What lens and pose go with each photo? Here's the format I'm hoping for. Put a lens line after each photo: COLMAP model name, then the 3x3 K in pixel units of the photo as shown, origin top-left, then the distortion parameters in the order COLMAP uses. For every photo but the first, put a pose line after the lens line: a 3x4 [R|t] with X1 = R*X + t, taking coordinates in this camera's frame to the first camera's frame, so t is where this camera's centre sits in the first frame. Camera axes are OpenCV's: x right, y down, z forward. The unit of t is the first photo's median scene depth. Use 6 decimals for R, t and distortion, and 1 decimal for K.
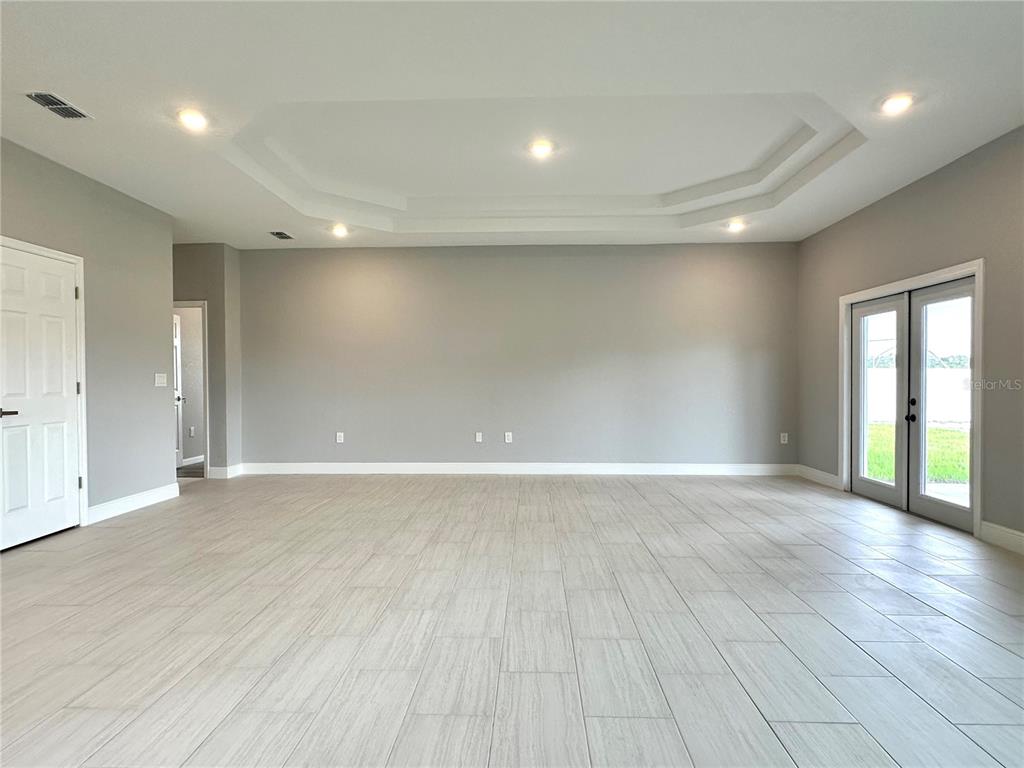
lens RADIAL K [[577.1, 0, 532.8], [0, 577.1, 388.8], [0, 0, 1]] dist [-0.030995, -0.000485]
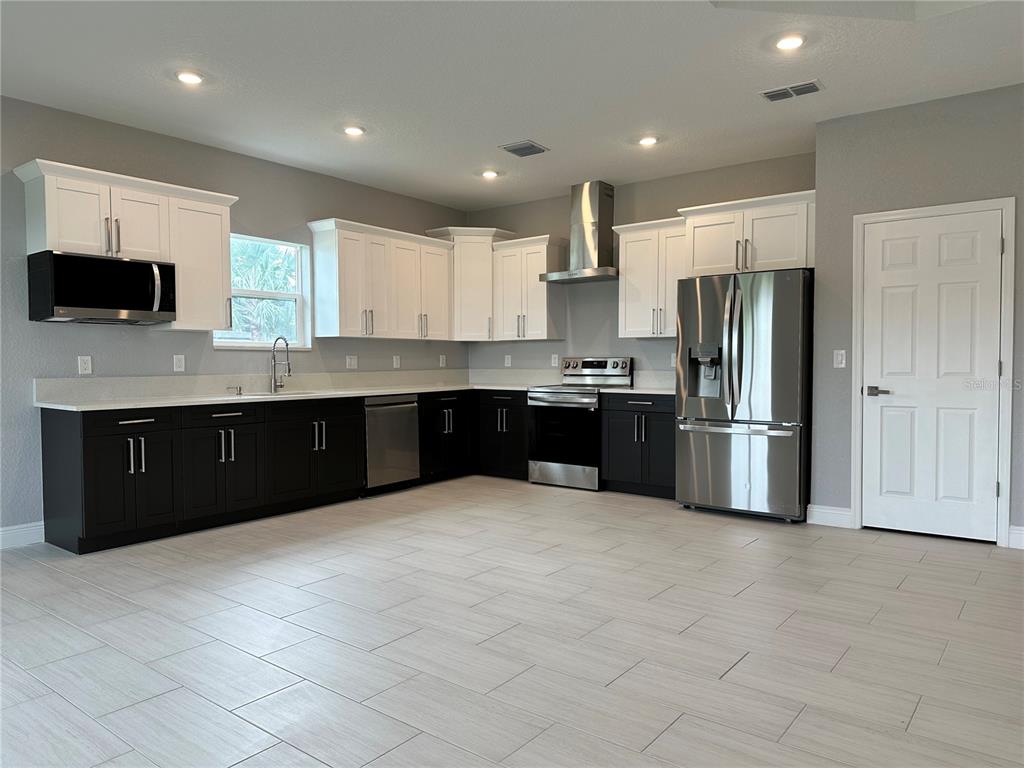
lens RADIAL K [[715.5, 0, 506.5], [0, 715.5, 380.6], [0, 0, 1]] dist [0.133970, -0.188675]
pose [[-0.616597, 0.035205, -0.786491, 0.558366], [-0.002540, 0.998906, 0.046704, -0.040648], [0.787275, 0.030795, -0.615833, 1.472329]]
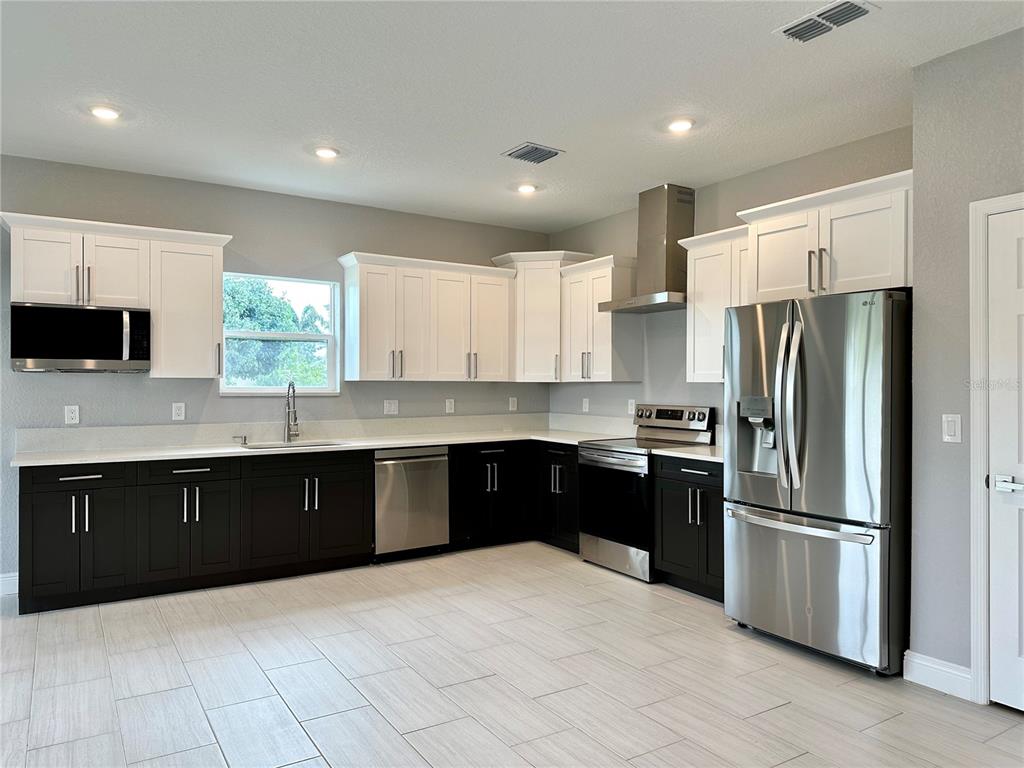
lens RADIAL K [[715.5, 0, 506.5], [0, 715.5, 380.6], [0, 0, 1]] dist [0.133970, -0.188675]
pose [[-0.848585, 0.006811, -0.529015, -0.063587], [-0.001547, 0.999881, 0.015355, -0.094546], [0.529056, 0.013848, -0.848474, 1.593342]]
